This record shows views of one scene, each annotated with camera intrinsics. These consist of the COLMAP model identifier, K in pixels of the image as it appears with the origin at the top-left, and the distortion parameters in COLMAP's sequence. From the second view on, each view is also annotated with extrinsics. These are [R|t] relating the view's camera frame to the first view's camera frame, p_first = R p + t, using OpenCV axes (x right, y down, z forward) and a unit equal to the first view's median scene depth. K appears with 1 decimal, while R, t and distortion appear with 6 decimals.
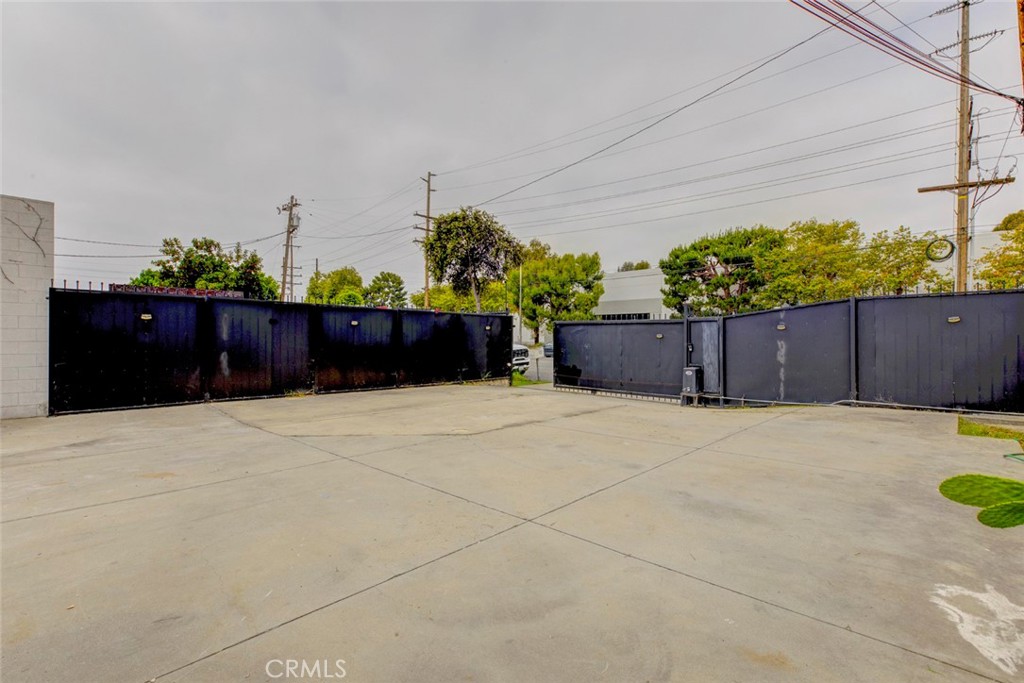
lens RADIAL K [[475.4, 0, 512.0], [0, 475.4, 341.5], [0, 0, 1]] dist [0.003620, -0.000045]
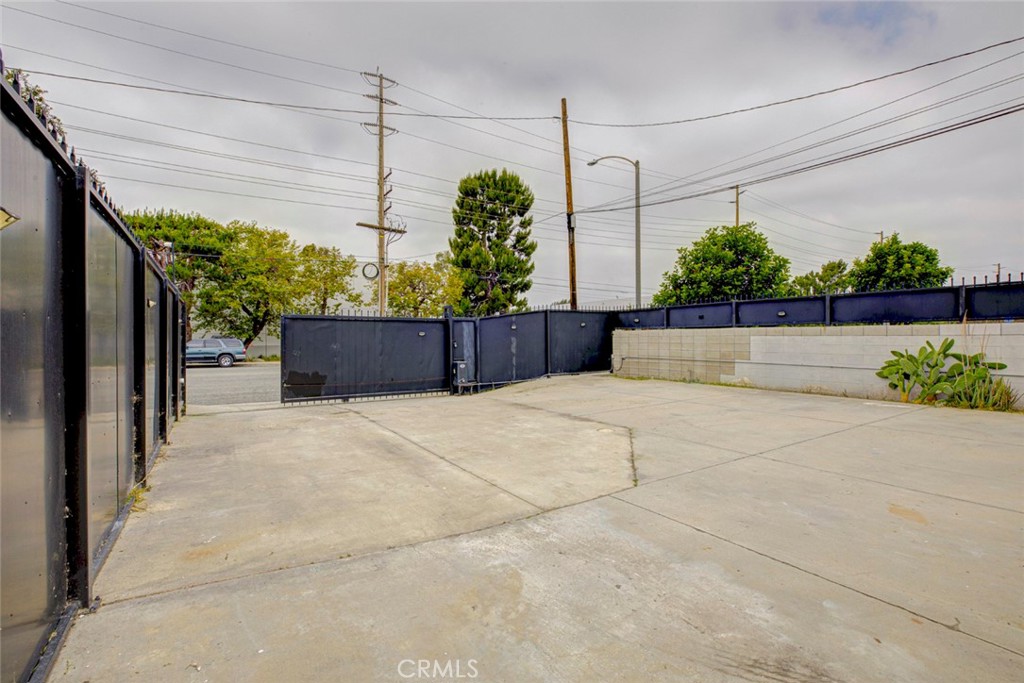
lens RADIAL K [[475.4, 0, 512.0], [0, 475.4, 341.5], [0, 0, 1]] dist [0.003620, -0.000045]
pose [[0.249752, -0.015961, 0.968178, -0.567225], [0.015938, 0.999796, 0.012370, -0.004235], [-0.968179, 0.012341, 0.249956, 0.482470]]
